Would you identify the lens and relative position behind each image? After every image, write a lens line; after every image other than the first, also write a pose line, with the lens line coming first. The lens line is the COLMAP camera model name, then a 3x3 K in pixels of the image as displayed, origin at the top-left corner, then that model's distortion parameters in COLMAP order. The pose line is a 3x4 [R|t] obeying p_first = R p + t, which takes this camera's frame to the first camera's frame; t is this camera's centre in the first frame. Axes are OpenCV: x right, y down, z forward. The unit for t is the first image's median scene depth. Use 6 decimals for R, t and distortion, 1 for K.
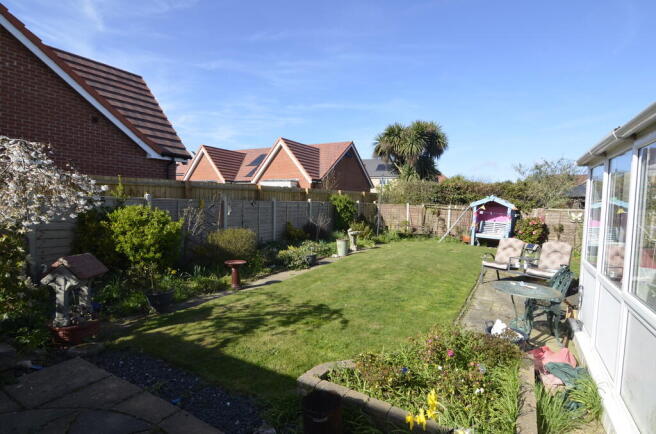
lens RADIAL K [[336.5, 0, 328.4], [0, 336.5, 223.4], [0, 0, 1]] dist [0.001633, -0.000284]
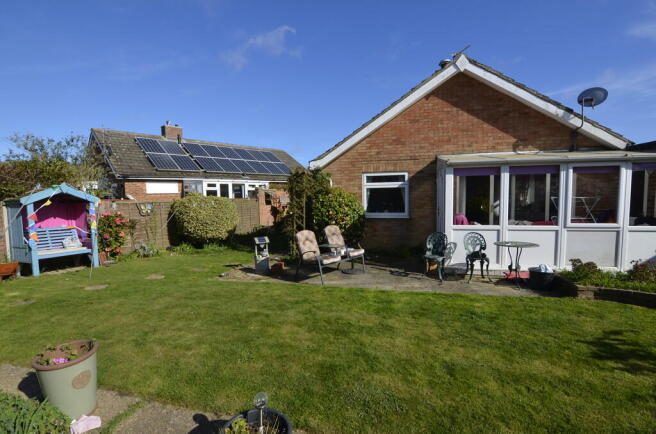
lens RADIAL K [[320.3, 0, 322.8], [0, 320.3, 221.0], [0, 0, 1]] dist [-0.012959, -0.001775]
pose [[-0.270220, -0.093860, 0.958213, -0.180389], [0.074597, 0.990204, 0.118031, -0.047931], [-0.959904, 0.103374, -0.260571, 0.704047]]
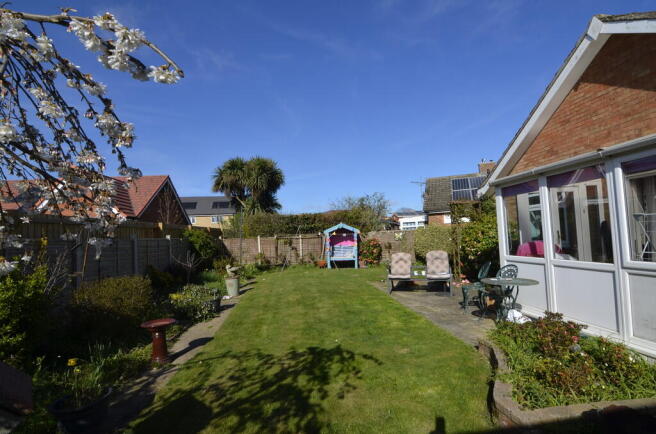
lens RADIAL K [[320.3, 0, 334.5], [0, 320.3, 220.9], [0, 0, 1]] dist [-0.012959, -0.001775]
pose [[0.801100, -0.034726, 0.597522, -0.187534], [0.107868, 0.990346, -0.087064, 0.003747], [-0.588730, 0.134201, 0.797112, 0.133111]]
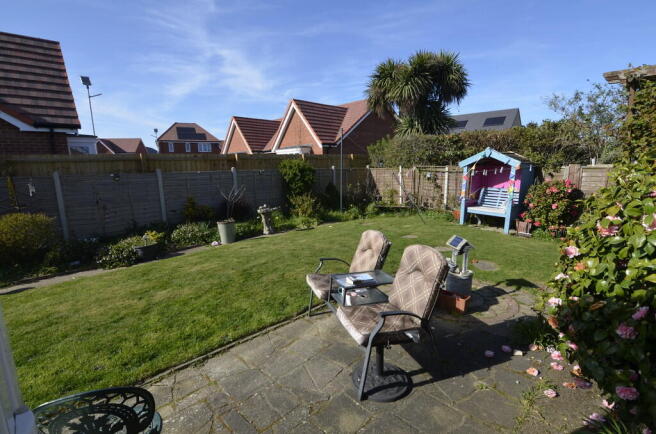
lens RADIAL K [[320.3, 0, 328.1], [0, 320.3, 222.7], [0, 0, 1]] dist [-0.012959, -0.001775]
pose [[0.956647, 0.002083, -0.291241, 0.368173], [0.027644, 0.994810, 0.097921, -0.009591], [0.289934, -0.101727, 0.951625, 0.317515]]
